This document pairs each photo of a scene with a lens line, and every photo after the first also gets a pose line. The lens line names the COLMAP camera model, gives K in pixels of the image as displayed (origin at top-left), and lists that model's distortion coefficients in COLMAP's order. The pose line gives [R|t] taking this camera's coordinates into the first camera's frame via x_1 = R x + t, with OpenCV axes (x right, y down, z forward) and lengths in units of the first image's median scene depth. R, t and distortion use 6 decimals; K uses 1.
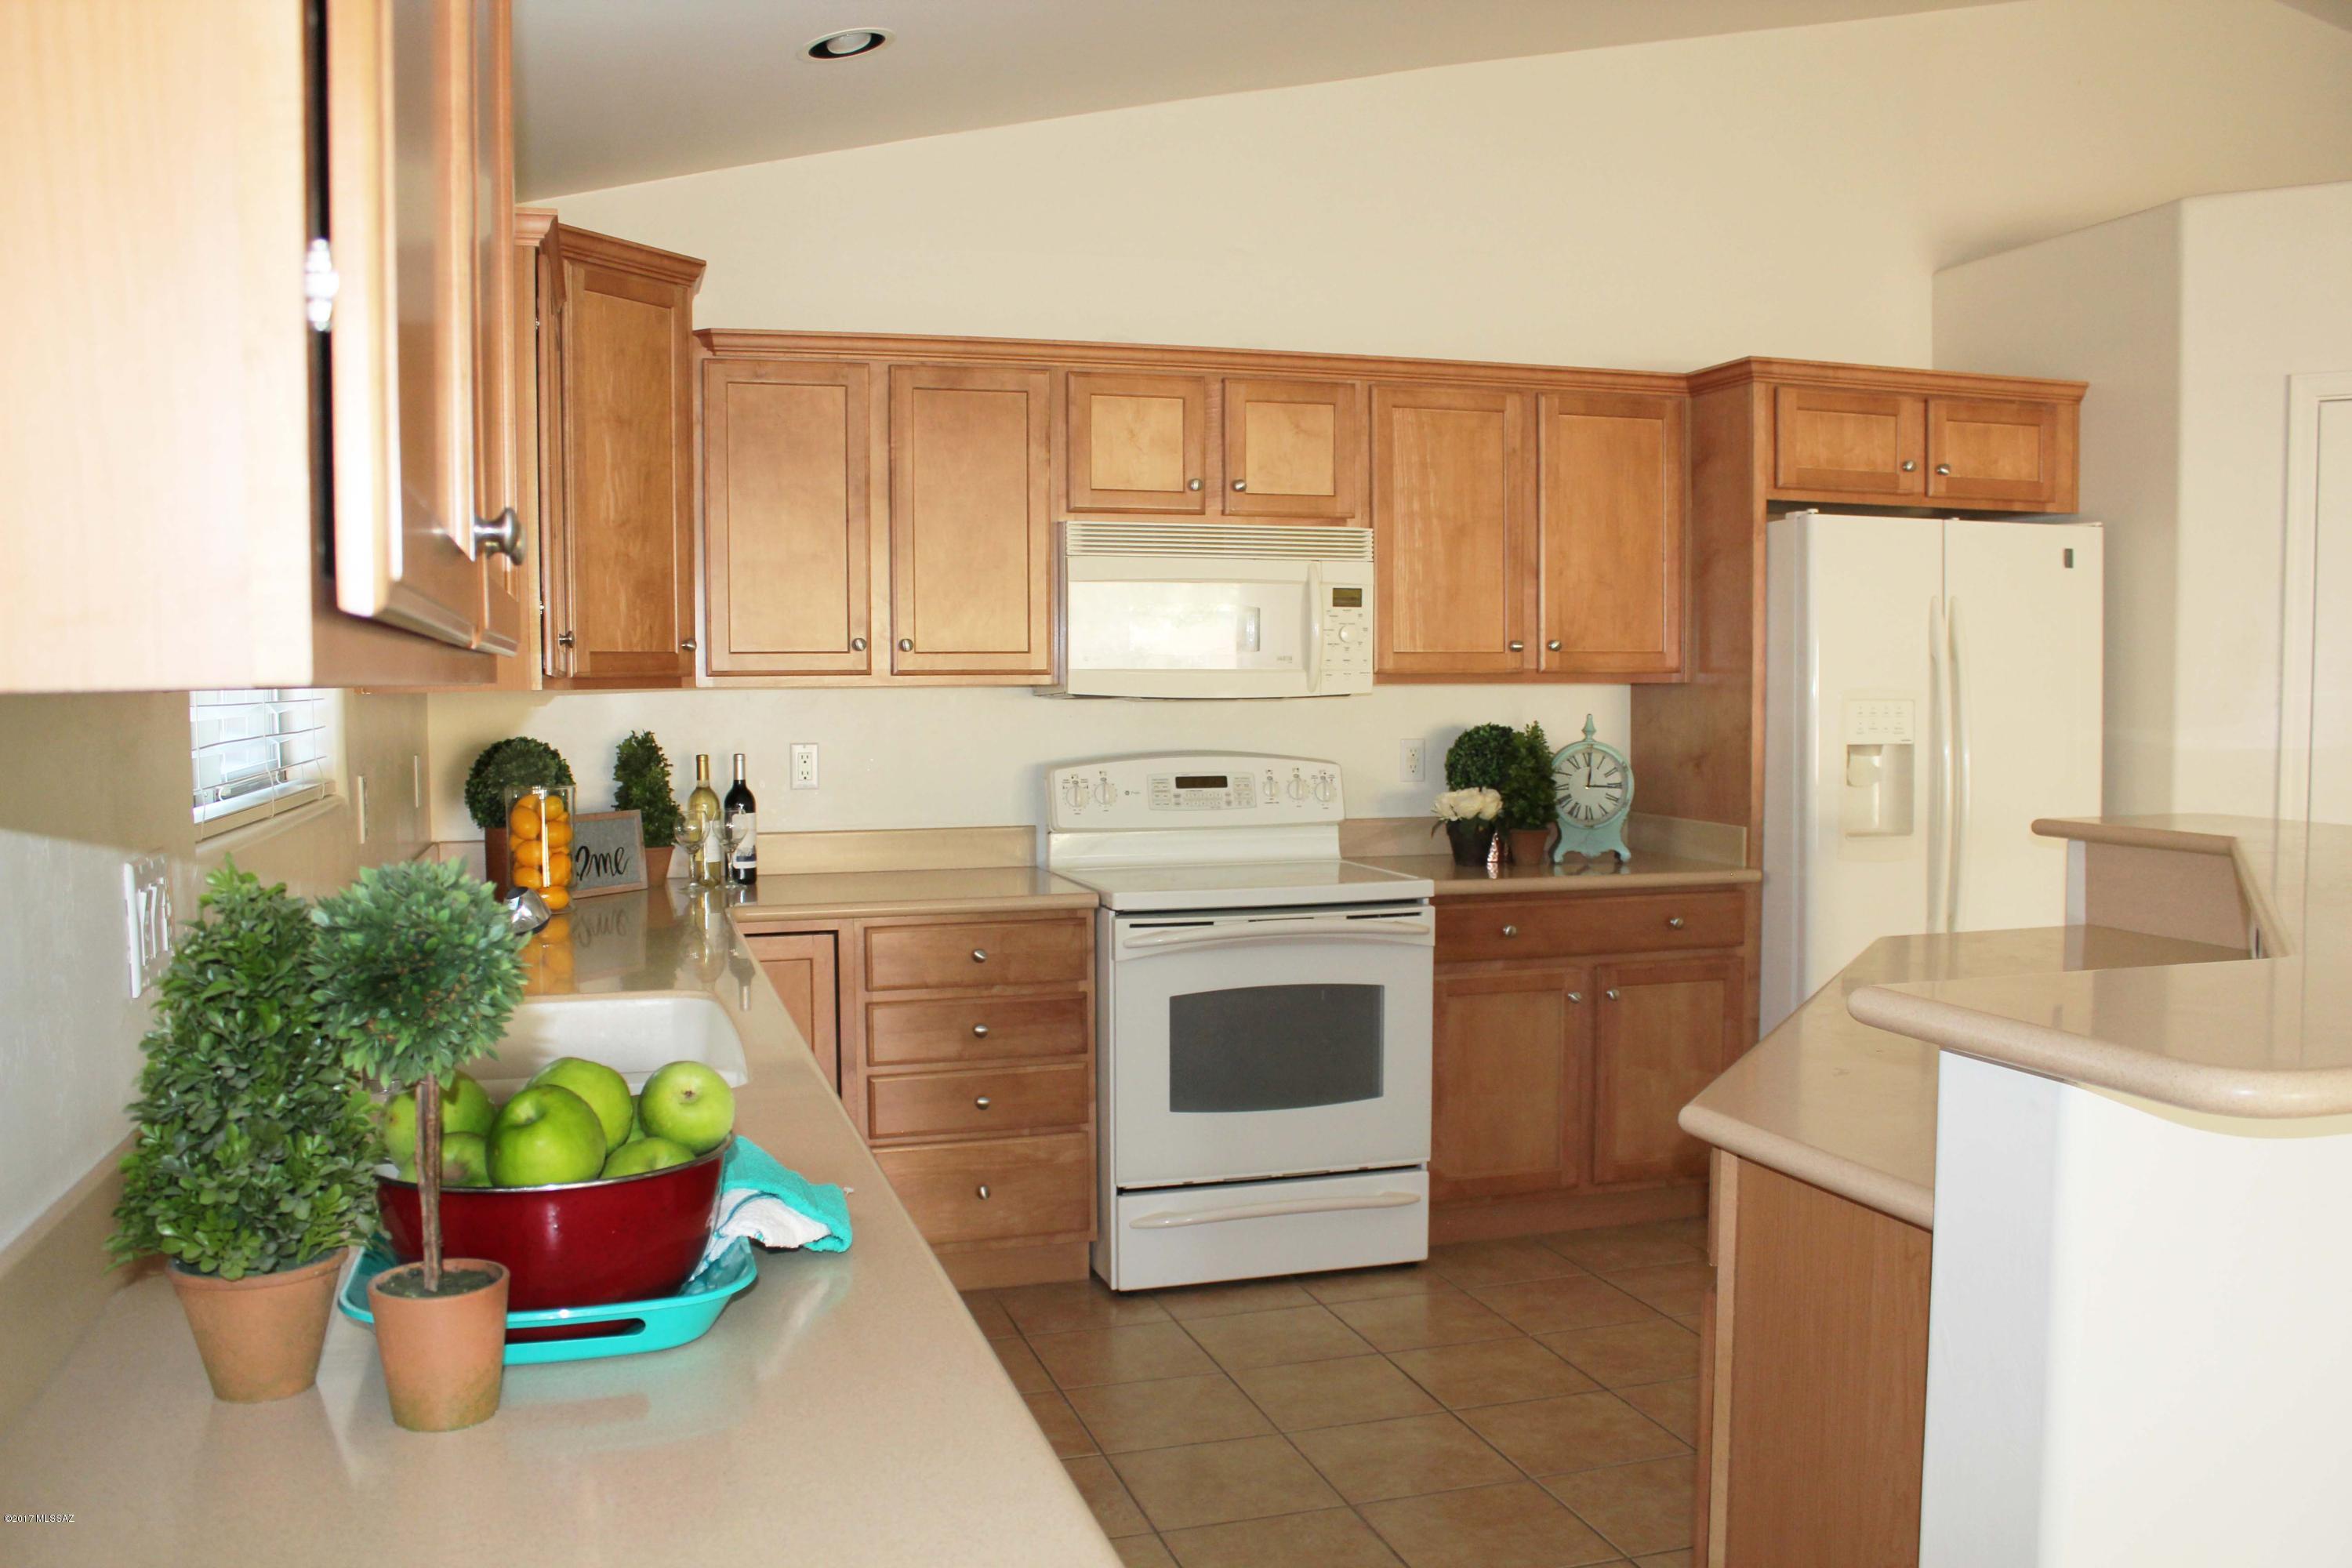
lens RADIAL K [[1903.2, 0, 1168.3], [0, 1903.2, 824.7], [0, 0, 1]] dist [-0.177586, 0.082555]
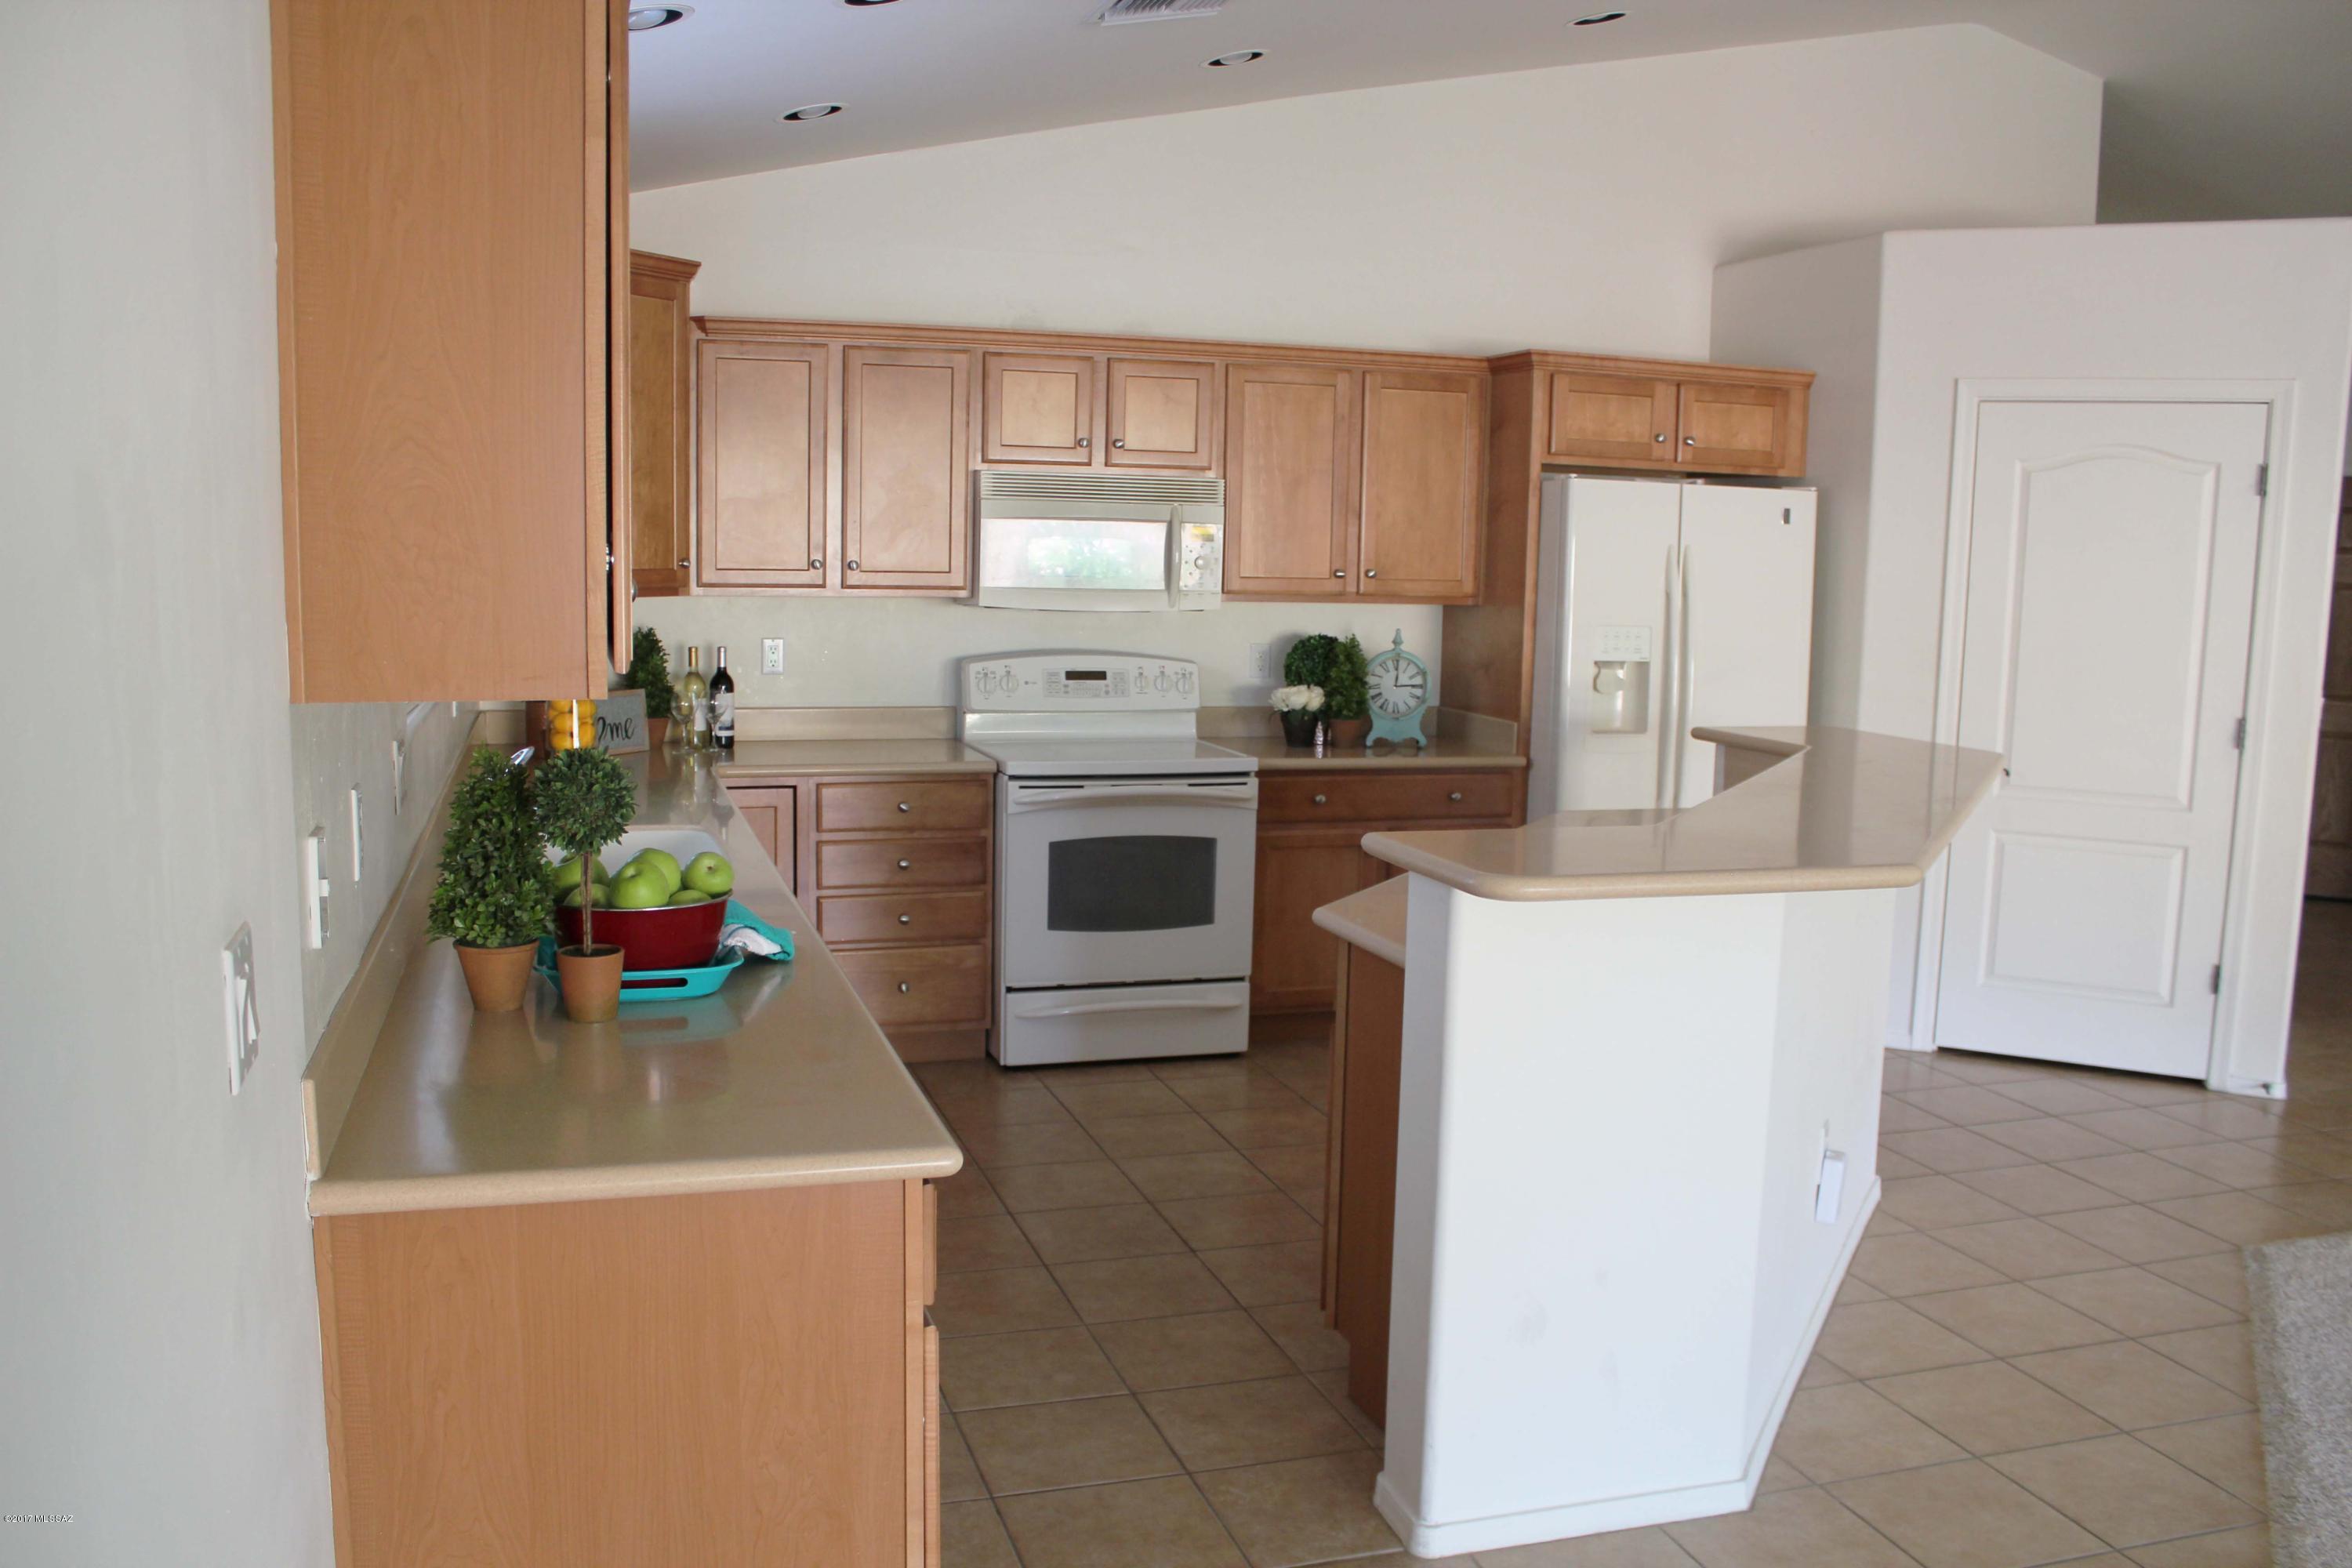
lens RADIAL K [[1903.2, 0, 1168.3], [0, 1903.2, 824.7], [0, 0, 1]] dist [-0.177586, 0.082555]
pose [[0.999509, 0.024753, 0.019217, 0.053793], [-0.026060, 0.997131, 0.071062, -0.015641], [-0.017403, -0.071528, 0.997287, -0.288390]]
